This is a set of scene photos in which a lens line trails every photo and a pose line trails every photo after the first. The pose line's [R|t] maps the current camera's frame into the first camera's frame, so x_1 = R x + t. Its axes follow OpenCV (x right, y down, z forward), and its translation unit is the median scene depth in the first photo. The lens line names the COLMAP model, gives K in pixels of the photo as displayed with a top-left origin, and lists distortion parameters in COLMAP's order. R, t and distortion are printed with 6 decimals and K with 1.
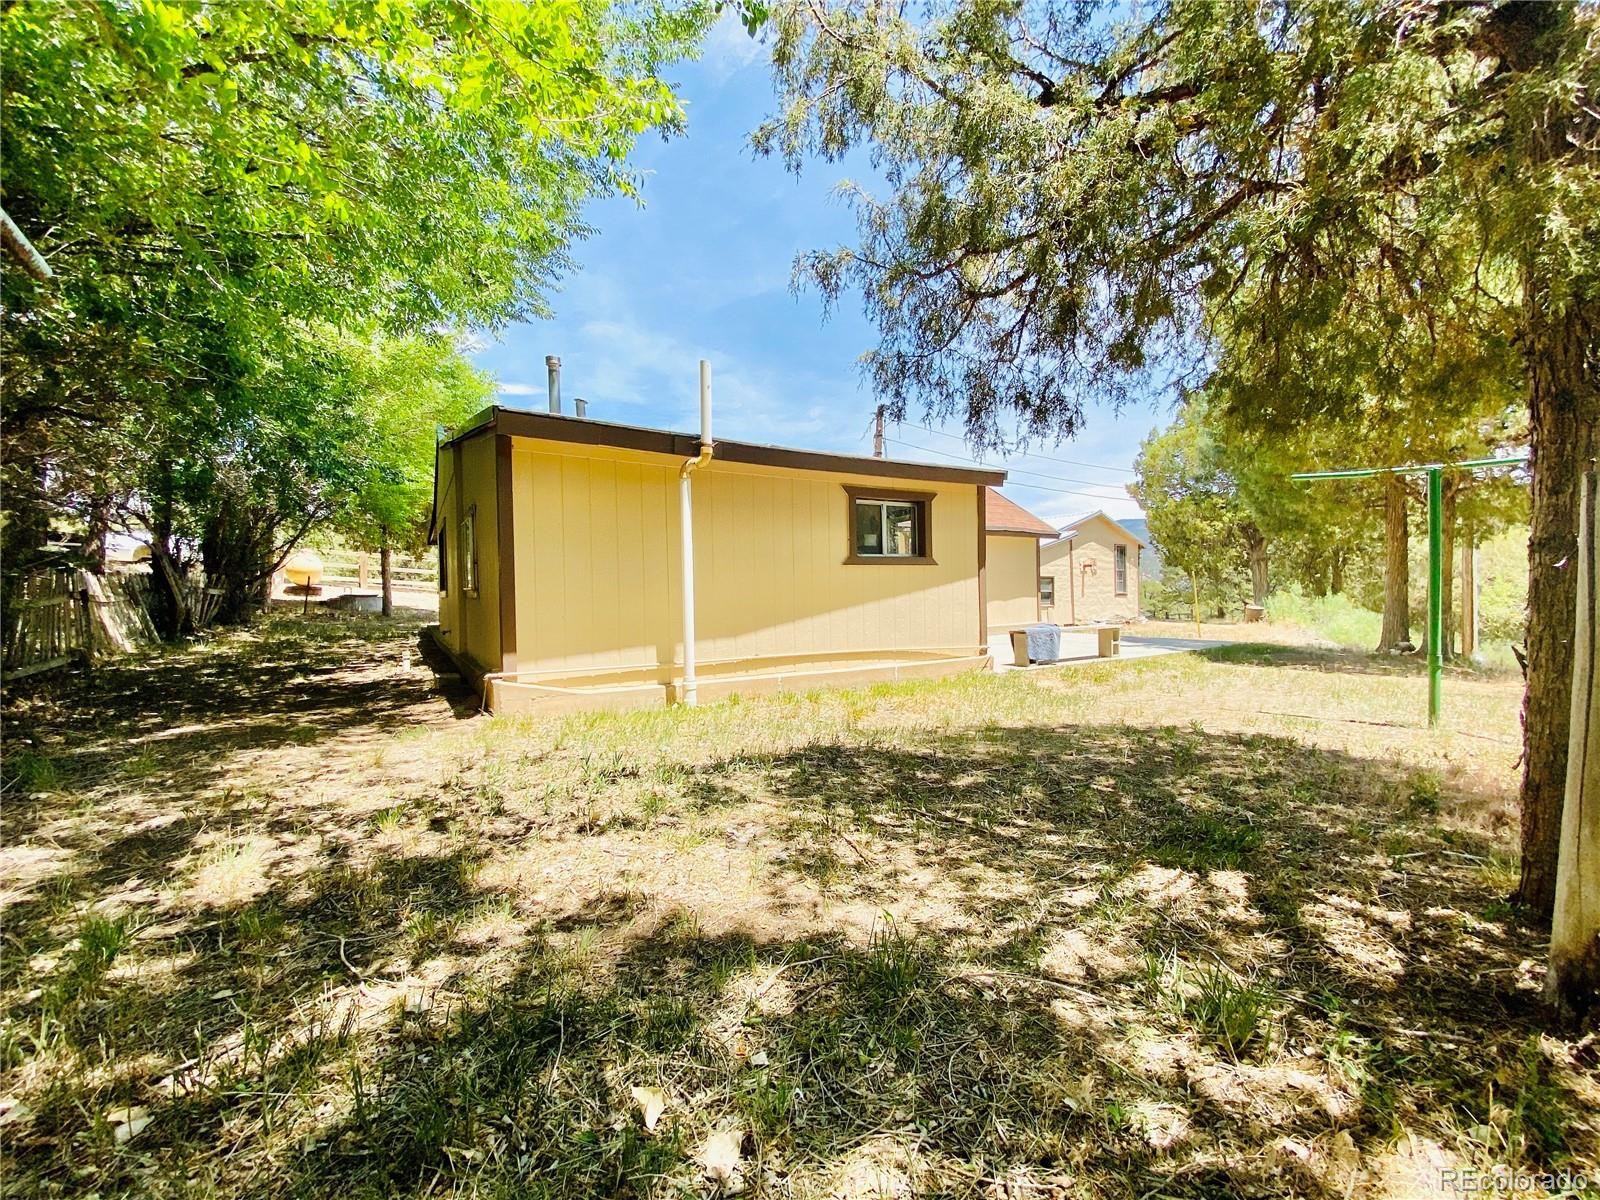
lens RADIAL K [[653.1, 0, 812.4], [0, 653.1, 588.6], [0, 0, 1]] dist [0.000395, -0.010828]
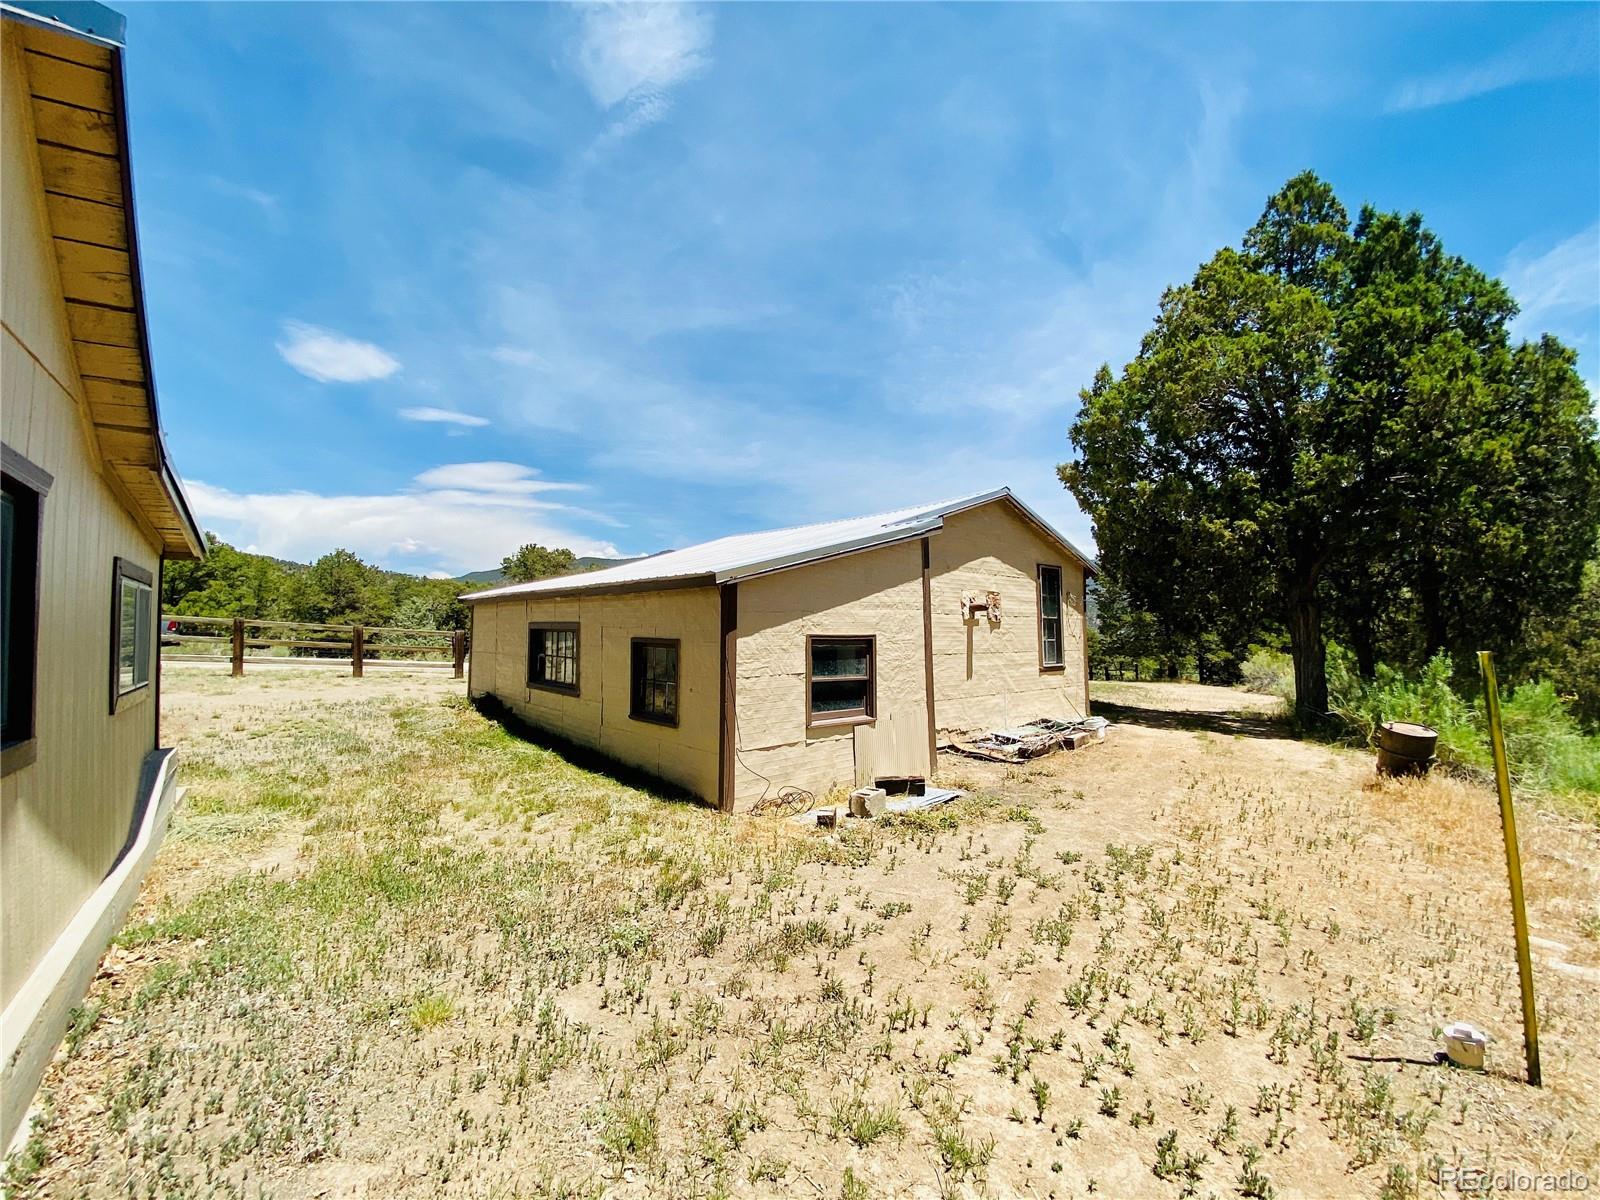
lens RADIAL K [[653.1, 0, 812.4], [0, 653.1, 588.6], [0, 0, 1]] dist [0.000395, -0.010828]
pose [[0.995340, 0.020520, 0.094220, 0.247306], [-0.015470, 0.998421, -0.054010, -0.020784], [-0.095180, 0.052301, 0.994085, 0.527274]]
